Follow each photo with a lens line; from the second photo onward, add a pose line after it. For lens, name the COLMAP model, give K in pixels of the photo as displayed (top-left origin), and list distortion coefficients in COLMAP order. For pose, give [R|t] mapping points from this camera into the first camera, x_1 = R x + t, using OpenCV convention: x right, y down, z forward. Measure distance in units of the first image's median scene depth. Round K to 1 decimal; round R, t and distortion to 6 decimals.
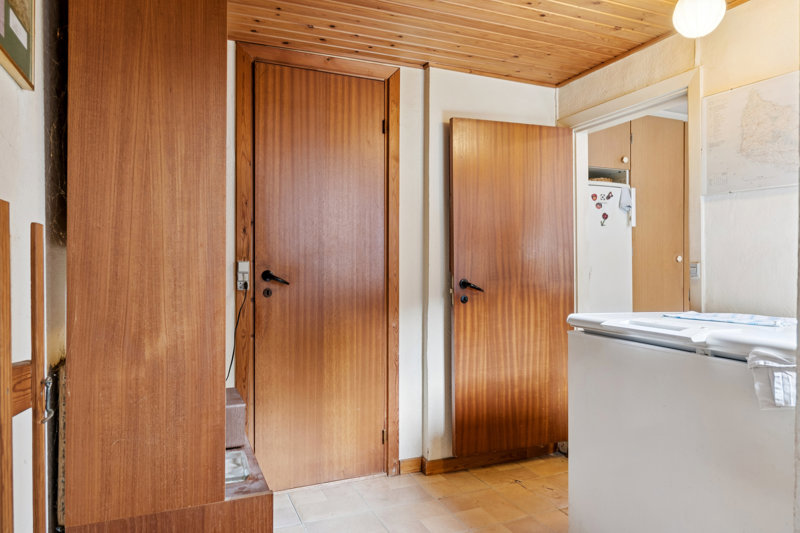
lens RADIAL K [[541.0, 0, 401.0], [0, 541.0, 262.7], [0, 0, 1]] dist [-0.004413, -0.002036]
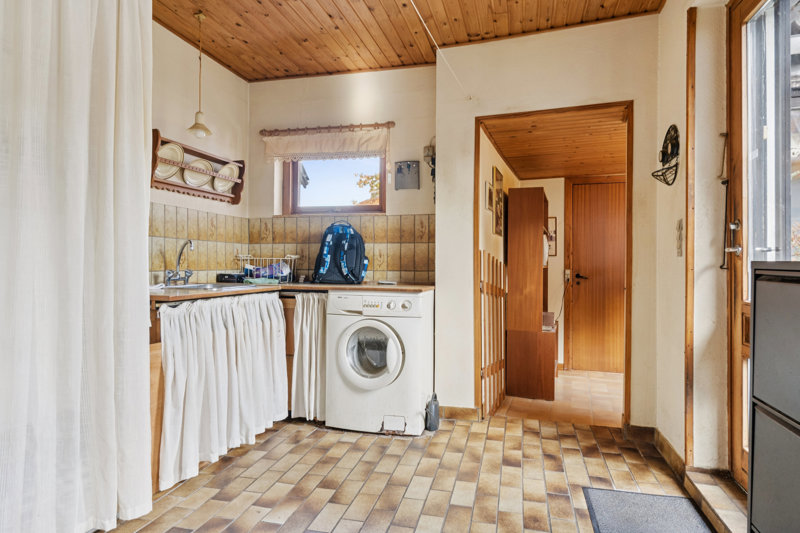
lens RADIAL K [[450.2, 0, 400.9], [0, 450.2, 264.5], [0, 0, 1]] dist [-0.005059, -0.001414]
pose [[0.734199, 0.002638, -0.678930, 0.505825], [-0.005338, 0.999984, -0.001888, -0.017011], [0.678914, 0.005010, 0.734201, -0.934172]]
